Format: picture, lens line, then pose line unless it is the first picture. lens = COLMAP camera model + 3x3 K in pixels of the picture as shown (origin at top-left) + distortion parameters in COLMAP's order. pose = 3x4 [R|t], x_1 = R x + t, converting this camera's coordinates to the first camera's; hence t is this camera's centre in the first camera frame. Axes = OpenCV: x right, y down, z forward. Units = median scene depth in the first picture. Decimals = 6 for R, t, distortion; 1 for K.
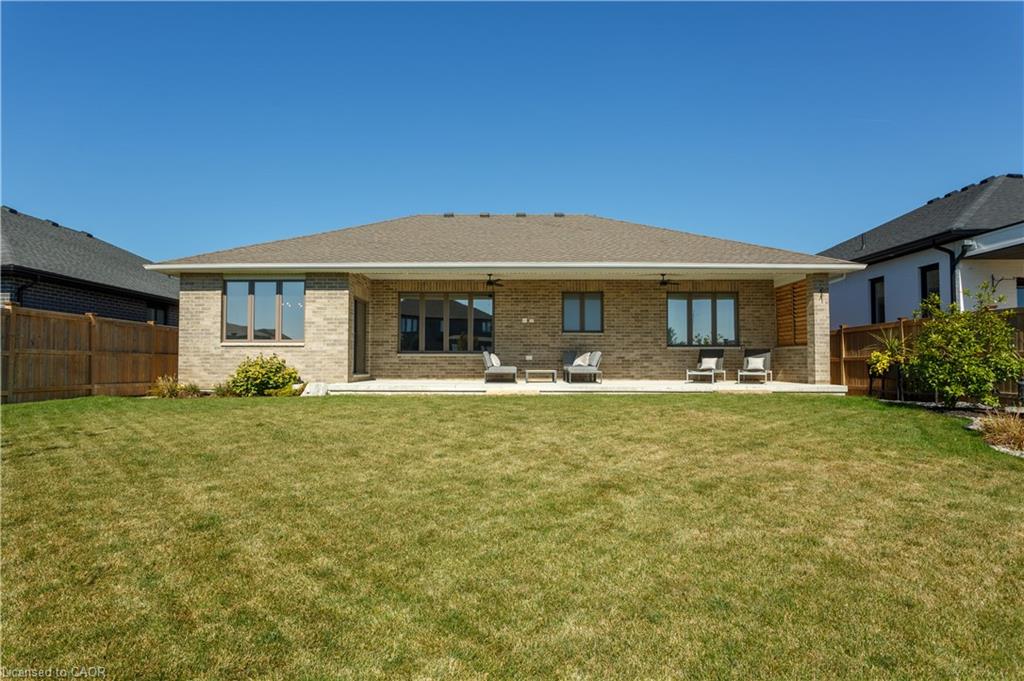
lens RADIAL K [[591.4, 0, 492.4], [0, 591.4, 341.9], [0, 0, 1]] dist [-0.000905, -0.000210]
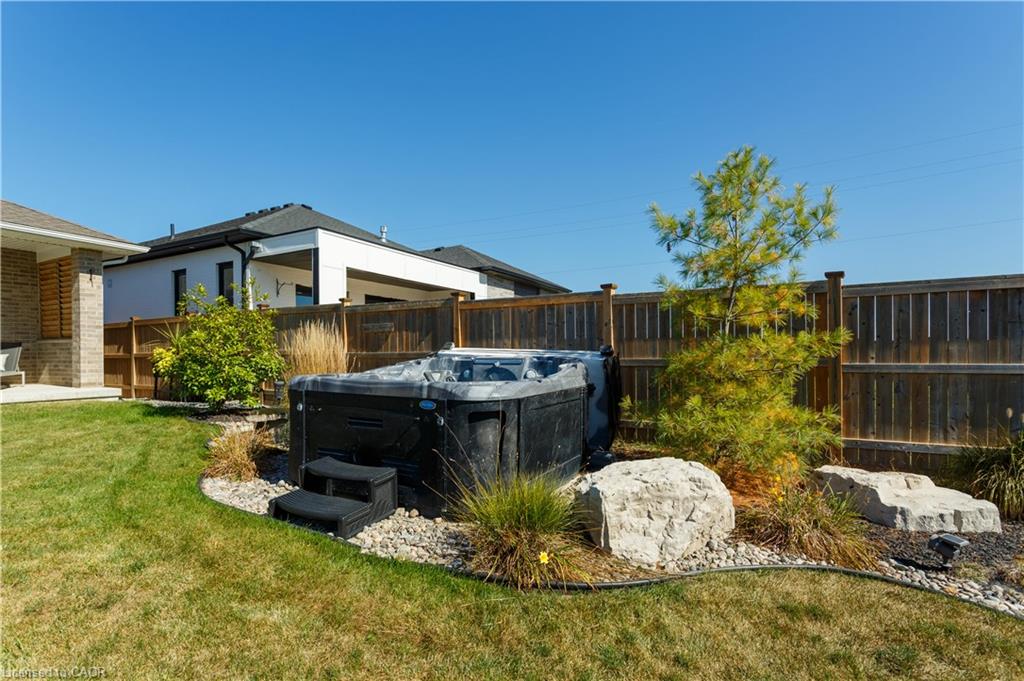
lens RADIAL K [[493.0, 0, 512.1], [0, 493.0, 354.9], [0, 0, 1]] dist [-0.000249, 0.000122]
pose [[0.459701, -0.005243, 0.888058, 0.227389], [-0.029276, 0.999350, 0.021054, -0.004106], [-0.887591, -0.035677, 0.459249, 0.181378]]
